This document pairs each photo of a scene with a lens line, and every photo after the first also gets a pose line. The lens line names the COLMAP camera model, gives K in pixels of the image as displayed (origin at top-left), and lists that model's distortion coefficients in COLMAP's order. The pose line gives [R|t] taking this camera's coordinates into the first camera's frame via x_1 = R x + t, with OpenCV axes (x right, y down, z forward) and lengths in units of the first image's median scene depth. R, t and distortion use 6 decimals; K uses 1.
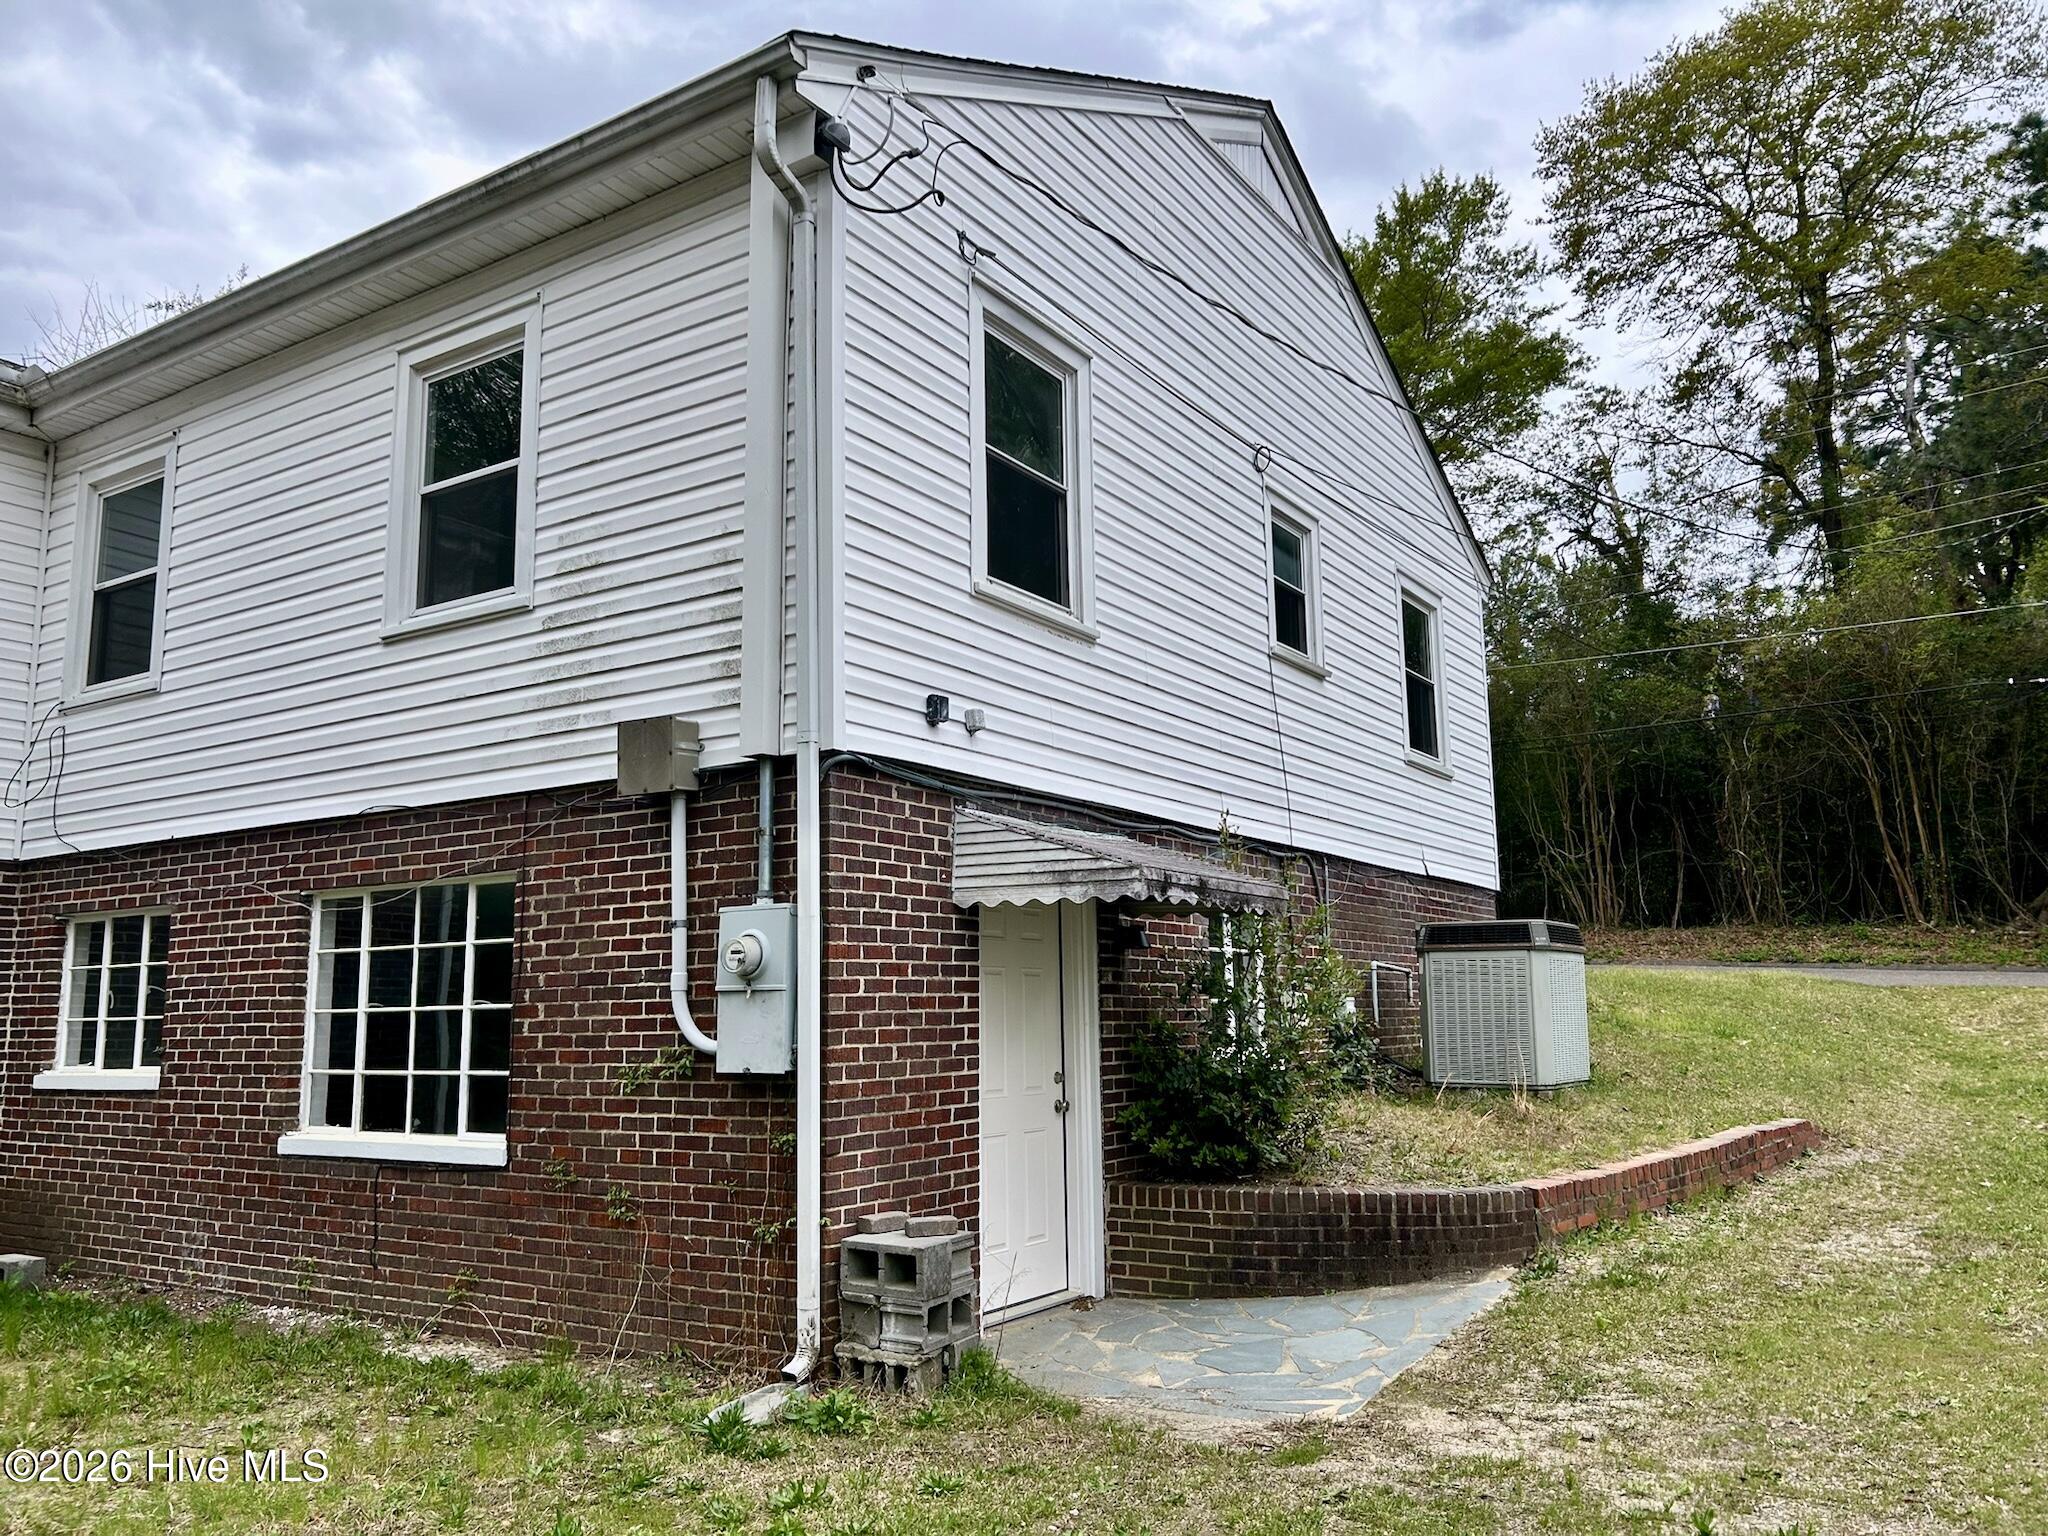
lens RADIAL K [[1527.8, 0, 1024.0], [0, 1527.8, 768.0], [0, 0, 1]] dist [0.047526, -0.025229]
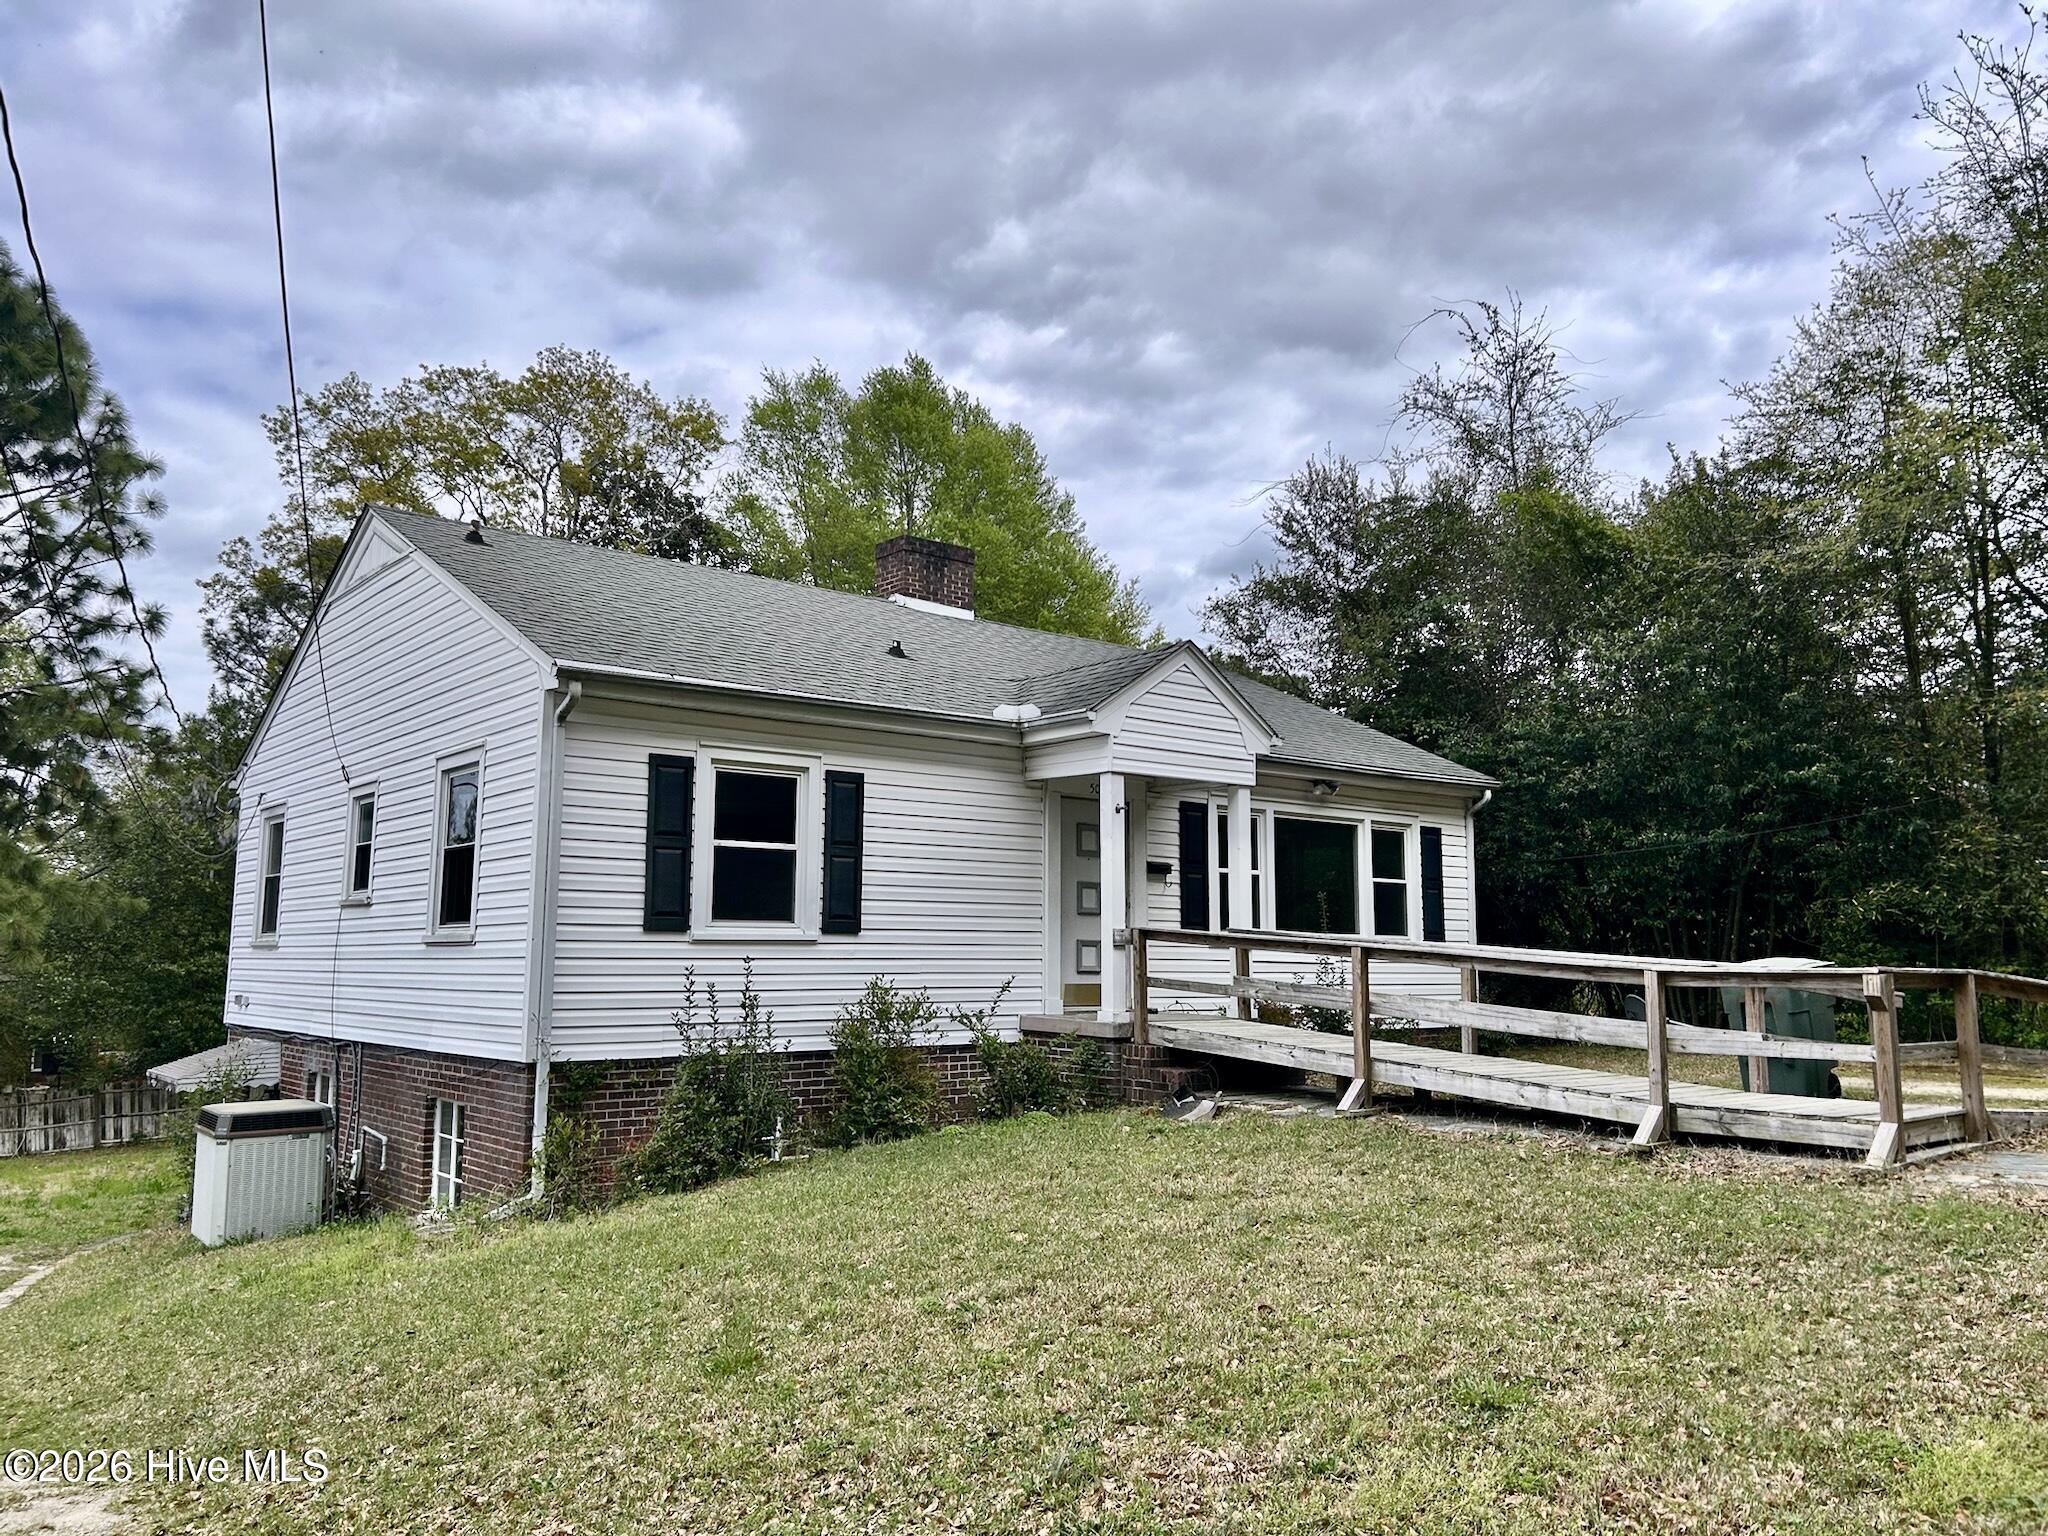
lens RADIAL K [[1527.8, 0, 1024.0], [0, 1527.8, 768.0], [0, 0, 1]] dist [0.047526, -0.025229]
pose [[-0.303925, -0.108804, -0.946463, 1.193077], [0.152452, 0.975101, -0.161050, 0.116648], [0.940419, -0.193237, -0.279770, 1.770926]]
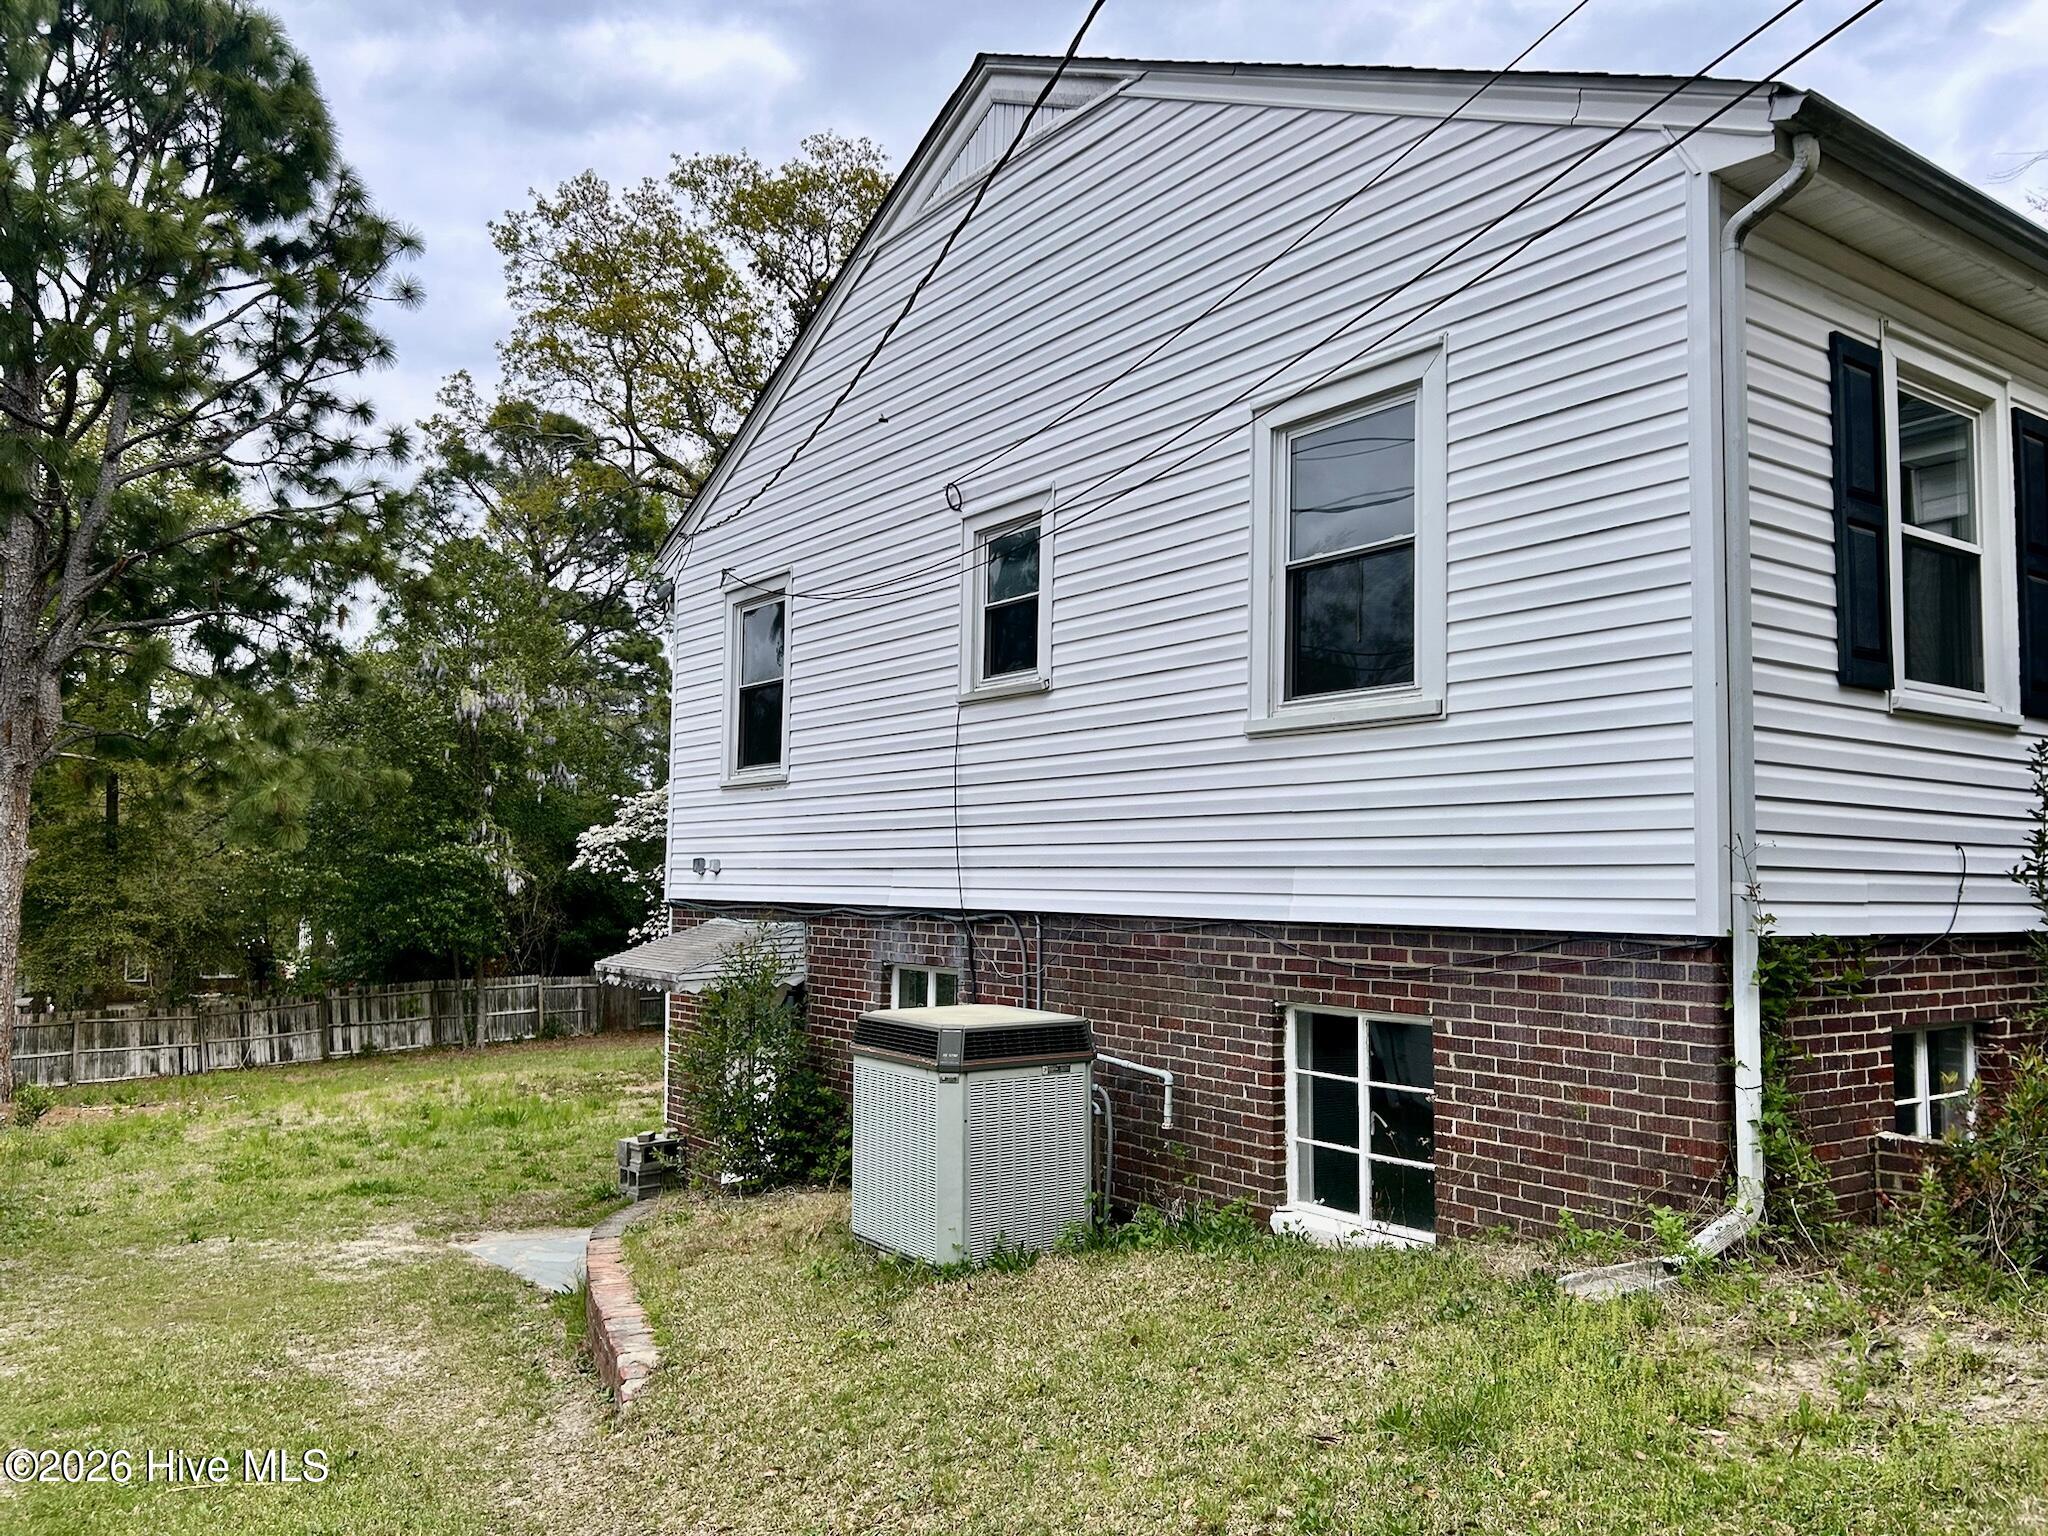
lens RADIAL K [[1527.8, 0, 1024.0], [0, 1527.8, 768.0], [0, 0, 1]] dist [0.047526, -0.025229]
pose [[-0.357049, -0.061297, -0.932072, 0.880534], [0.144564, 0.982196, -0.119971, 0.071092], [0.922831, -0.177579, -0.341831, 1.170762]]
